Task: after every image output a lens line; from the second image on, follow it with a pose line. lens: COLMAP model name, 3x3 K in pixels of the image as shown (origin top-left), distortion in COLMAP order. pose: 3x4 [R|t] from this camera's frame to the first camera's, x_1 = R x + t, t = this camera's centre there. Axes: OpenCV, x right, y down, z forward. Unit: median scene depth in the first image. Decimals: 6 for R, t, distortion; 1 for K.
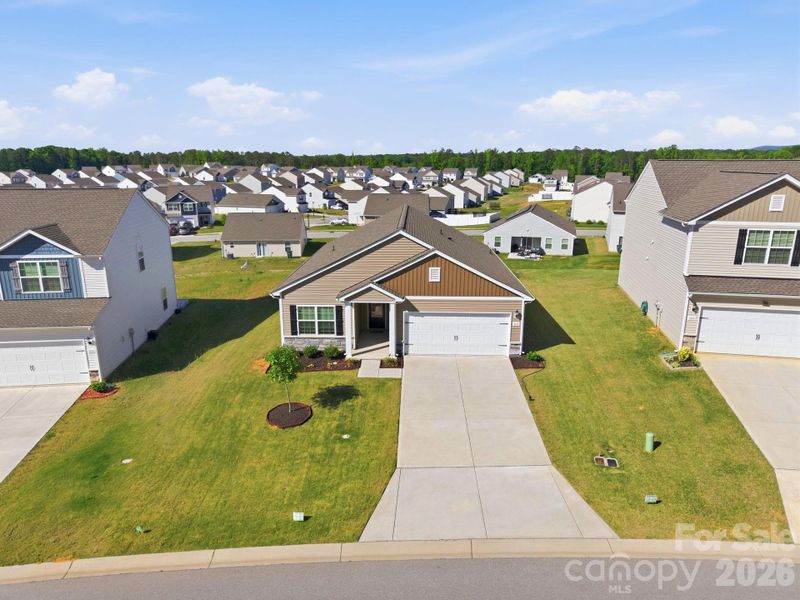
lens RADIAL K [[539.4, 0, 397.3], [0, 539.4, 318.5], [0, 0, 1]] dist [0.018961, -0.022873]
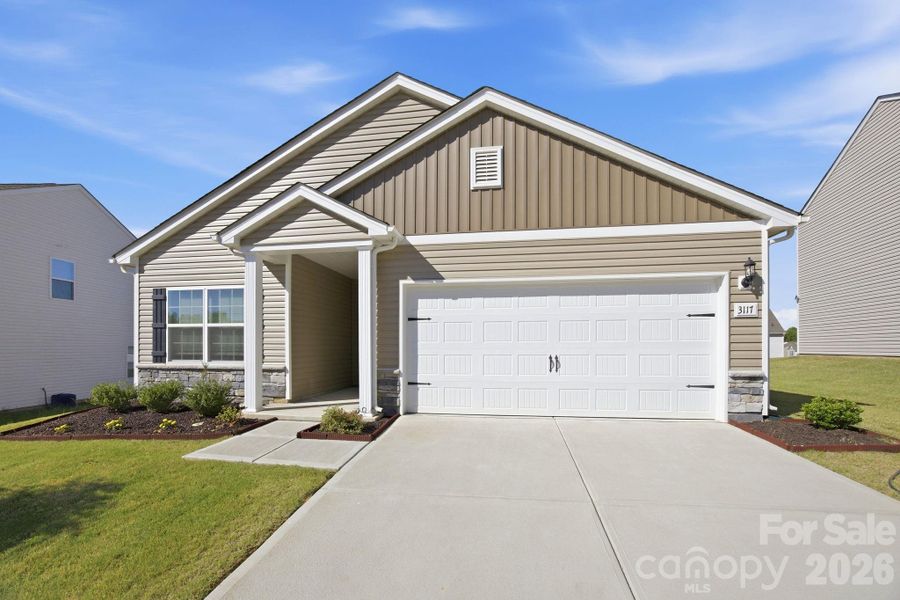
lens RADIAL K [[384.7, 0, 463.8], [0, 384.7, 354.4], [0, 0, 1]] dist [-0.048405, 0.005290]
pose [[0.993313, 0.005733, -0.115312, 0.080625], [-0.035716, 0.965034, -0.259681, 0.095072], [0.109791, 0.262063, 0.958785, 0.771257]]
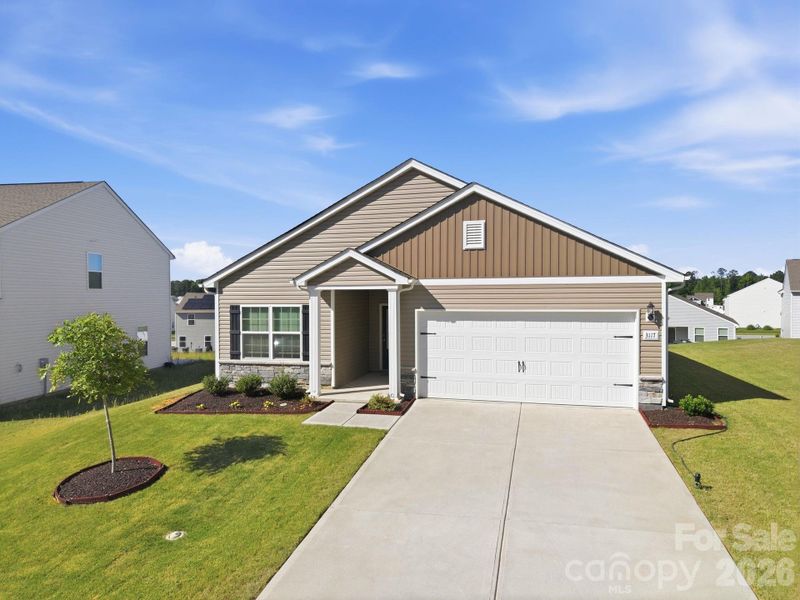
lens RADIAL K [[539.4, 0, 397.3], [0, 539.4, 318.5], [0, 0, 1]] dist [0.018961, -0.022873]
pose [[0.973472, 0.004349, -0.228765, 0.112551], [-0.059385, 0.970359, -0.234256, 0.117610], [0.220966, 0.241627, 0.944876, 0.499992]]
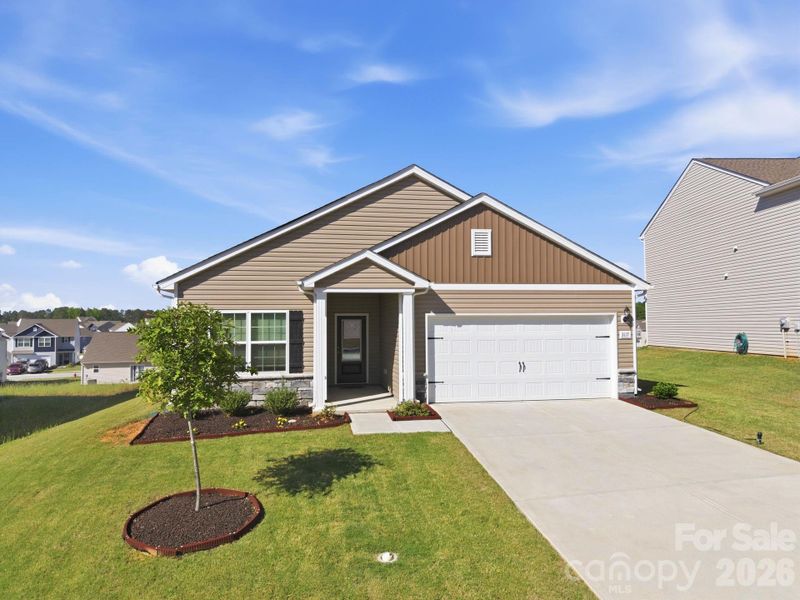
lens RADIAL K [[539.4, 0, 397.3], [0, 539.4, 318.5], [0, 0, 1]] dist [0.018961, -0.022873]
pose [[0.979450, -0.005072, 0.201624, -0.119343], [0.064205, 0.955518, -0.287860, 0.137631], [-0.191195, 0.294890, 0.936207, 0.515020]]
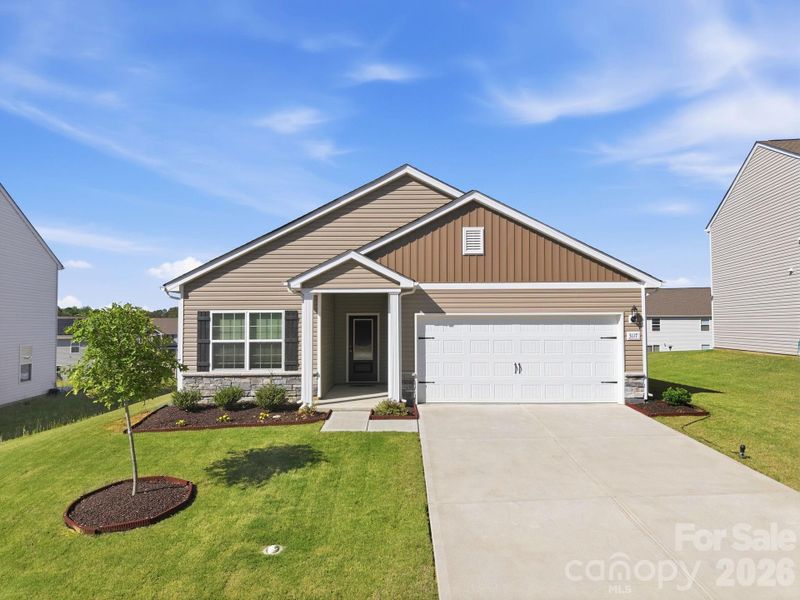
lens RADIAL K [[539.4, 0, 397.3], [0, 539.4, 318.5], [0, 0, 1]] dist [0.018961, -0.022873]
pose [[0.999442, -0.004221, 0.033133, -0.022733], [0.013771, 0.955822, -0.293622, 0.141992], [-0.030430, 0.293915, 0.955347, 0.501679]]
